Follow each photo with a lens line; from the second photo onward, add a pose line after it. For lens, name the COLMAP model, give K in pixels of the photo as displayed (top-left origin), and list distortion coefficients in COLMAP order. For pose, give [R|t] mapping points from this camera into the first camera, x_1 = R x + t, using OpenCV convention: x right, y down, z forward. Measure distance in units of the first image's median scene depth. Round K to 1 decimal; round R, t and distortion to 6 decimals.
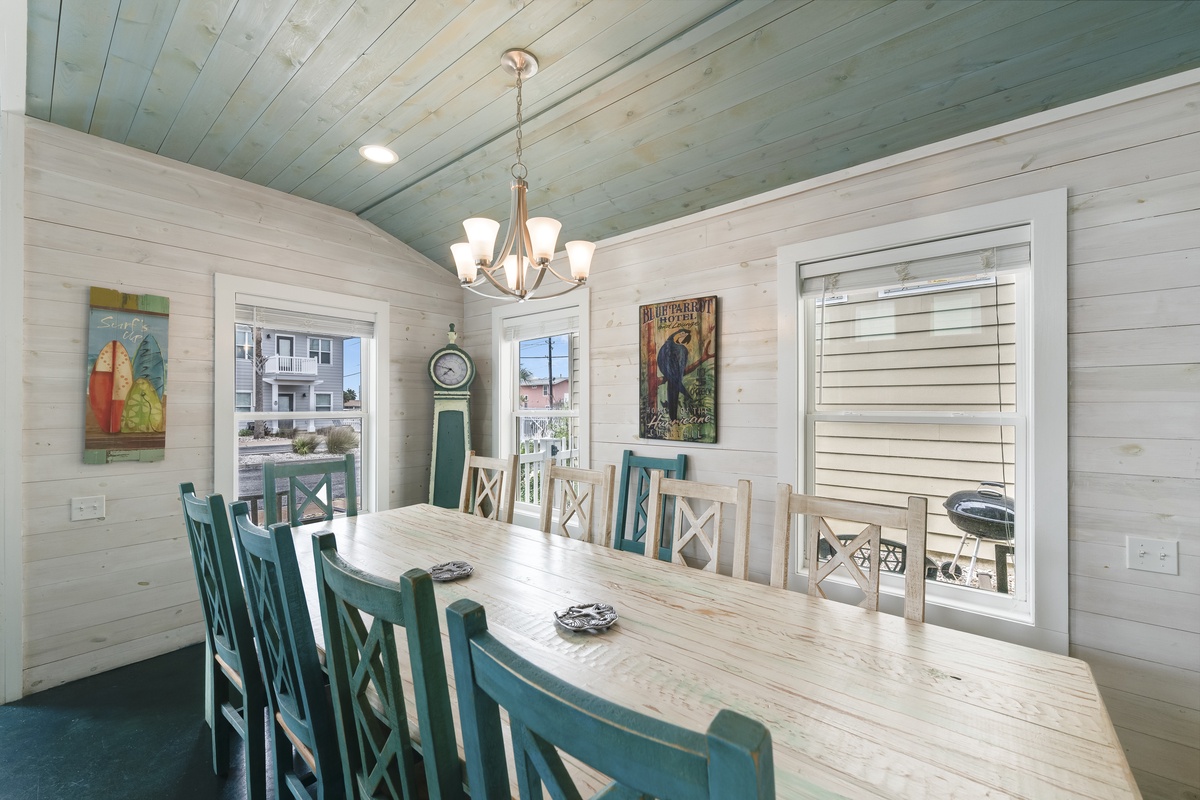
lens RADIAL K [[479.6, 0, 597.9], [0, 479.6, 406.1], [0, 0, 1]] dist [0.000078, 0.000090]
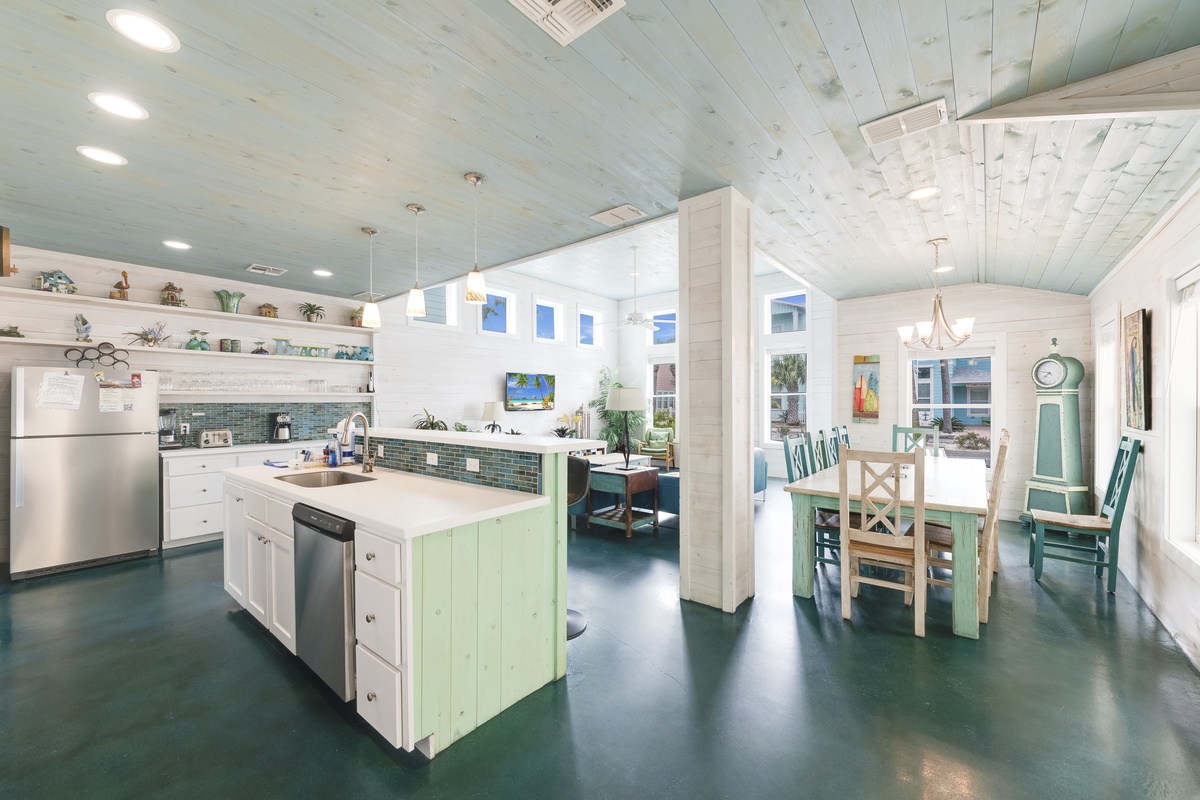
lens RADIAL K [[479.6, 0, 597.5], [0, 479.6, 402.8], [0, 0, 1]] dist [0.000078, 0.000090]
pose [[0.003369, -0.000853, -0.999994, 1.479902], [0.000309, 1.000000, -0.000852, 0.011479], [0.999994, -0.000306, 0.003370, -0.398566]]
